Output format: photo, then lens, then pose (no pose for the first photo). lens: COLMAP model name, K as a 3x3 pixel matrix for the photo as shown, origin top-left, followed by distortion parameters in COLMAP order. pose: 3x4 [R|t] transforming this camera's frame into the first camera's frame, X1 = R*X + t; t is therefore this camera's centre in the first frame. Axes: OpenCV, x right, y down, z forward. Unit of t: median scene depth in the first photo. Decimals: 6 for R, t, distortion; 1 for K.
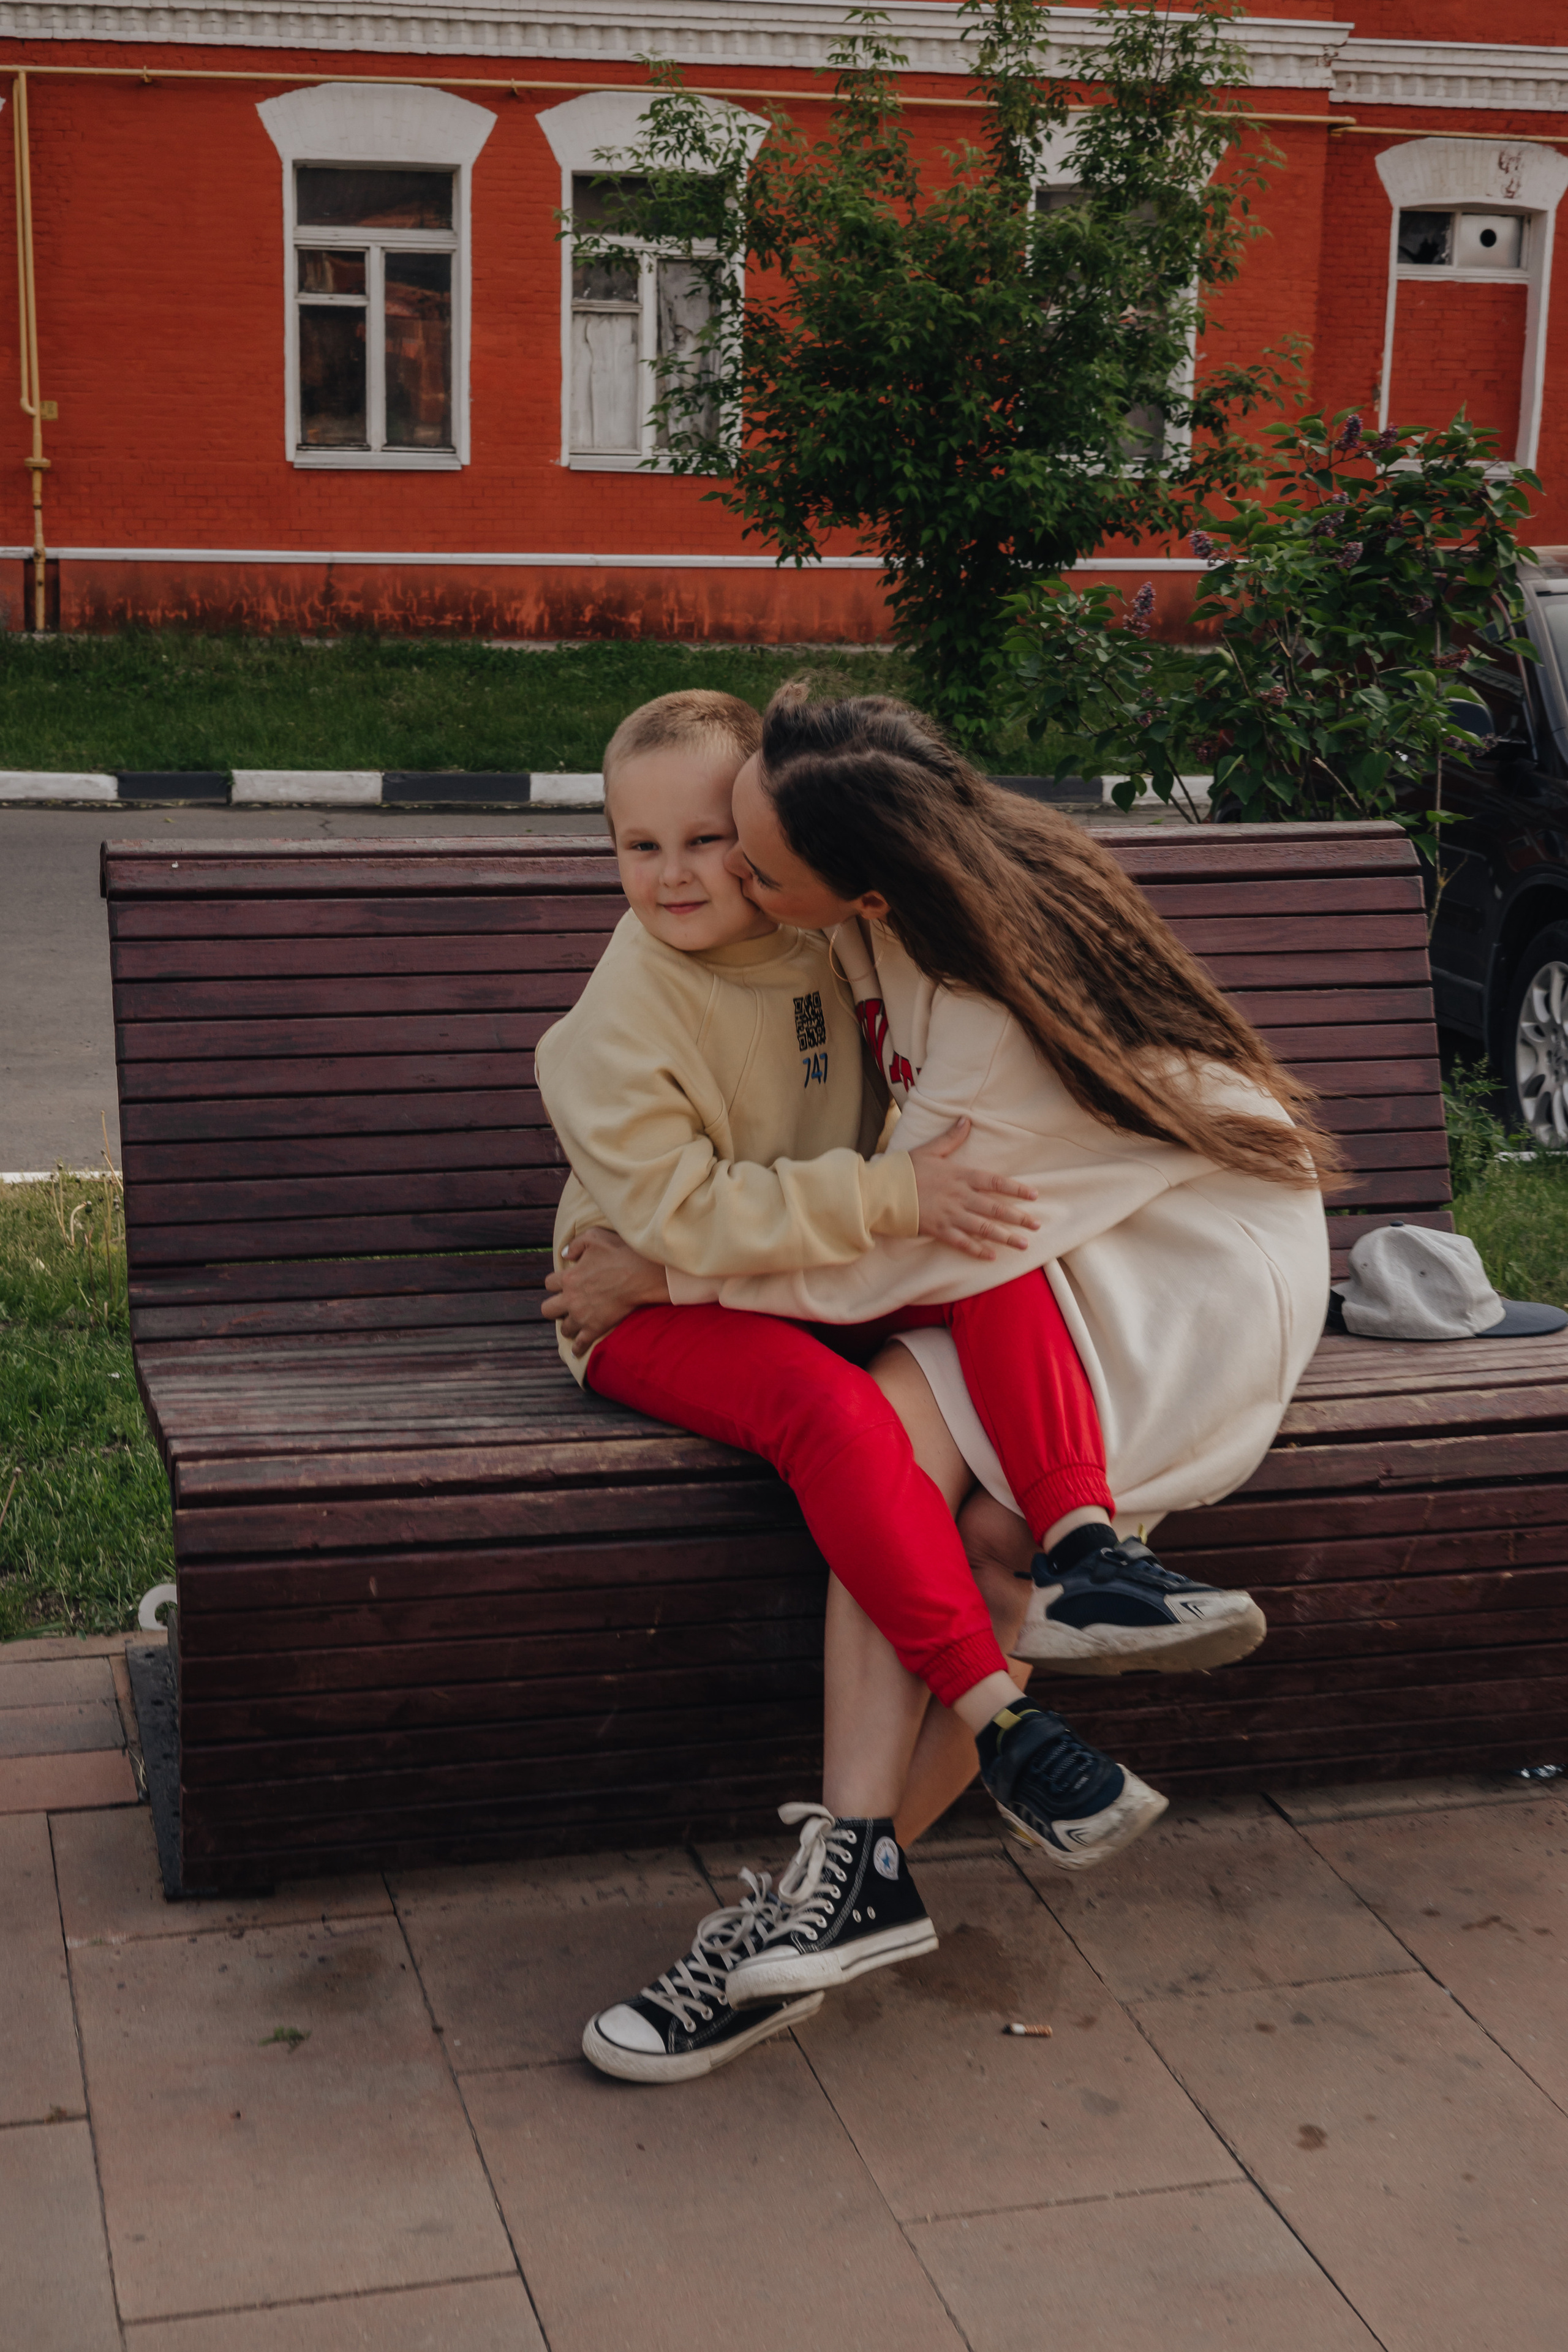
lens RADIAL K [[3305.2, 0, 784.0], [0, 3305.2, 1176.0], [0, 0, 1]] dist [0.068306, -0.293585]
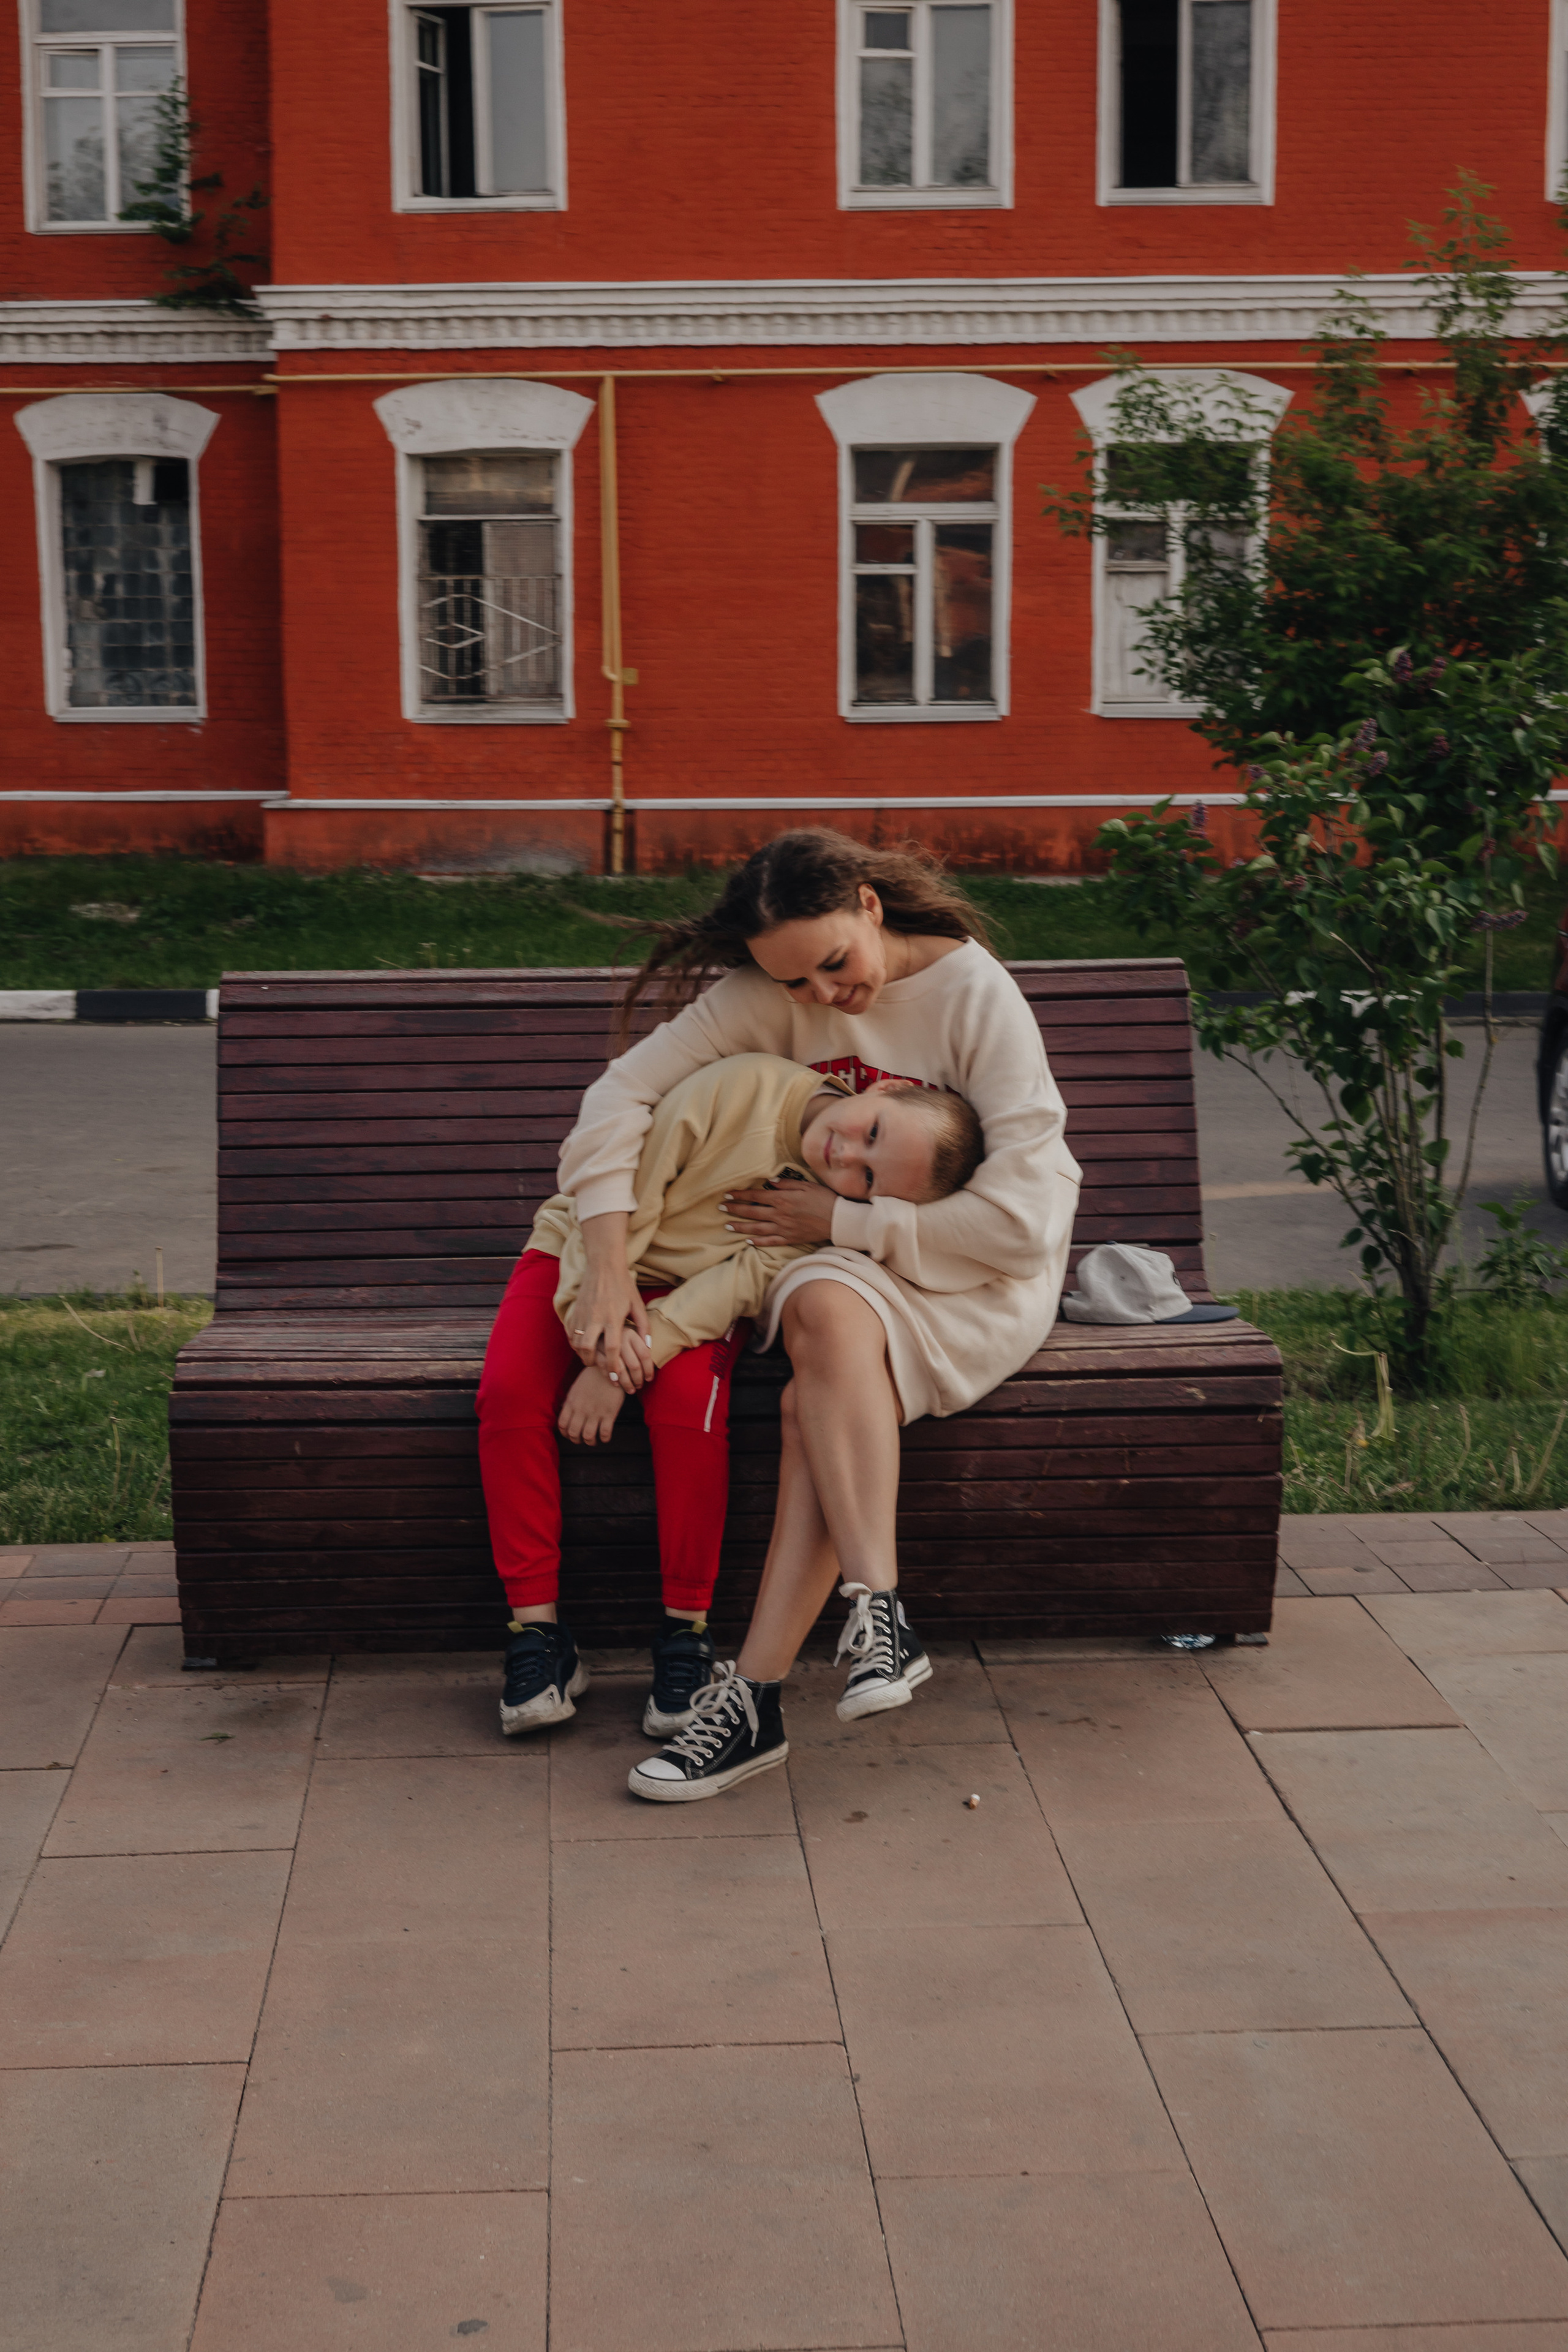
lens RADIAL K [[3305.2, 0, 784.0], [0, 3305.2, 1176.0], [0, 0, 1]] dist [0.068306, -0.293585]
pose [[0.979683, 0.003935, -0.200516, 0.319616], [-0.018685, 0.997250, -0.071720, 0.085265], [0.199682, 0.074009, 0.977062, -0.351009]]
